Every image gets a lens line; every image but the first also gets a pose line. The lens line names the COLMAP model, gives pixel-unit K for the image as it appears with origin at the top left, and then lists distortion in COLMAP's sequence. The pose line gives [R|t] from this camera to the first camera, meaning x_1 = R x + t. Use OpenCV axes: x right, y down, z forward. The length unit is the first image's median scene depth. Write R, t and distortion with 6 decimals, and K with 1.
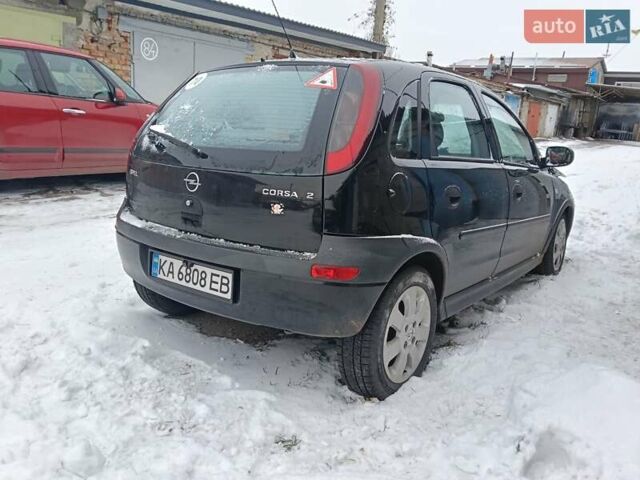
lens RADIAL K [[513.8, 0, 320.0], [0, 513.8, 240.0], [0, 0, 1]] dist [0.067371, -0.128791]
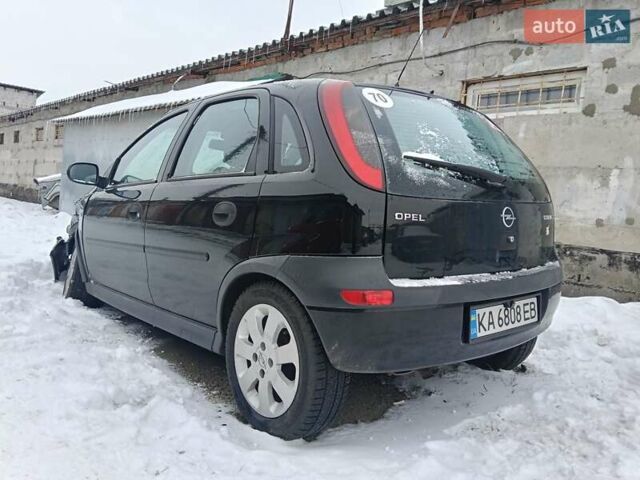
lens RADIAL K [[513.8, 0, 320.0], [0, 513.8, 240.0], [0, 0, 1]] dist [0.067371, -0.128791]
pose [[0.204051, -0.115630, 0.972107, -0.895650], [0.163705, 0.983048, 0.082569, -0.147881], [-0.965176, 0.142291, 0.219521, 0.810687]]
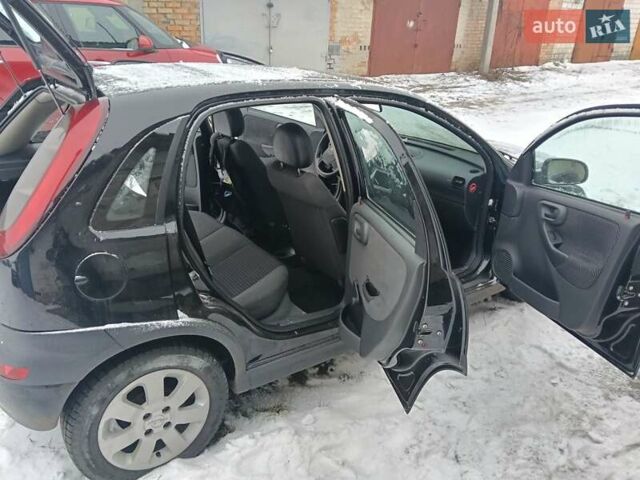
lens RADIAL K [[514.9, 0, 321.2], [0, 514.9, 241.4], [0, 0, 1]] dist [0.033881, -0.070679]
pose [[0.958178, 0.097040, -0.269219, 0.473245], [-0.049319, 0.982671, 0.178675, -0.208376], [0.281892, -0.157925, 0.946360, 0.221522]]
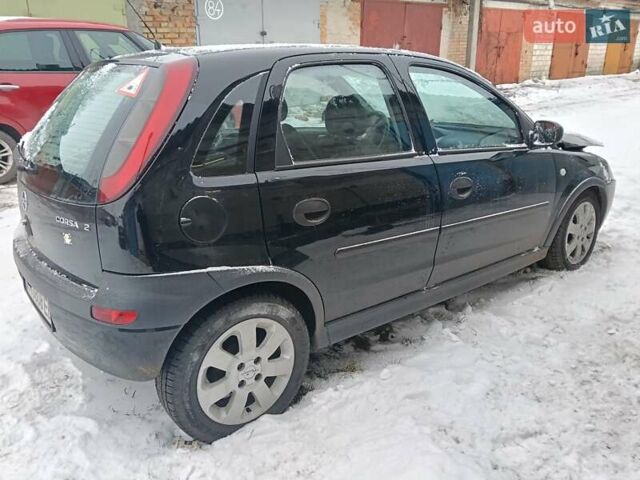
lens RADIAL K [[513.8, 0, 320.0], [0, 513.8, 240.0], [0, 0, 1]] dist [0.067371, -0.128791]
pose [[0.968263, 0.019405, -0.249181, 0.371948], [0.007813, 0.994144, 0.107778, -0.099382], [0.249813, -0.106304, 0.962441, 0.150902]]
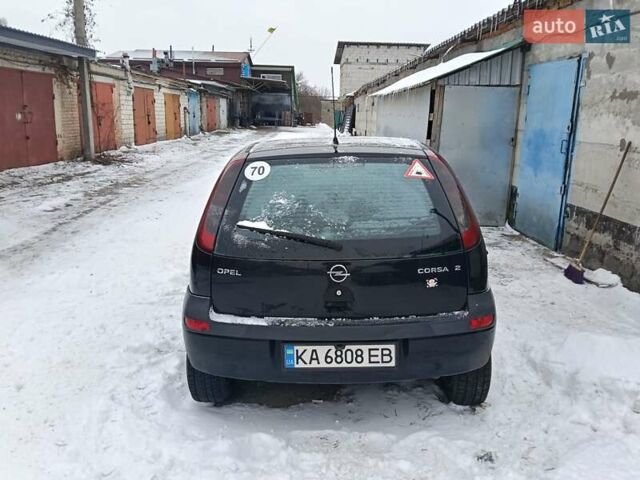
lens RADIAL K [[518.9, 0, 319.5], [0, 518.9, 238.3], [0, 0, 1]] dist [0.060565, -0.132064]
pose [[0.803182, -0.177913, 0.568547, -0.642292], [0.167958, 0.983276, 0.070420, -0.194102], [-0.571568, 0.038932, 0.819631, 0.080984]]
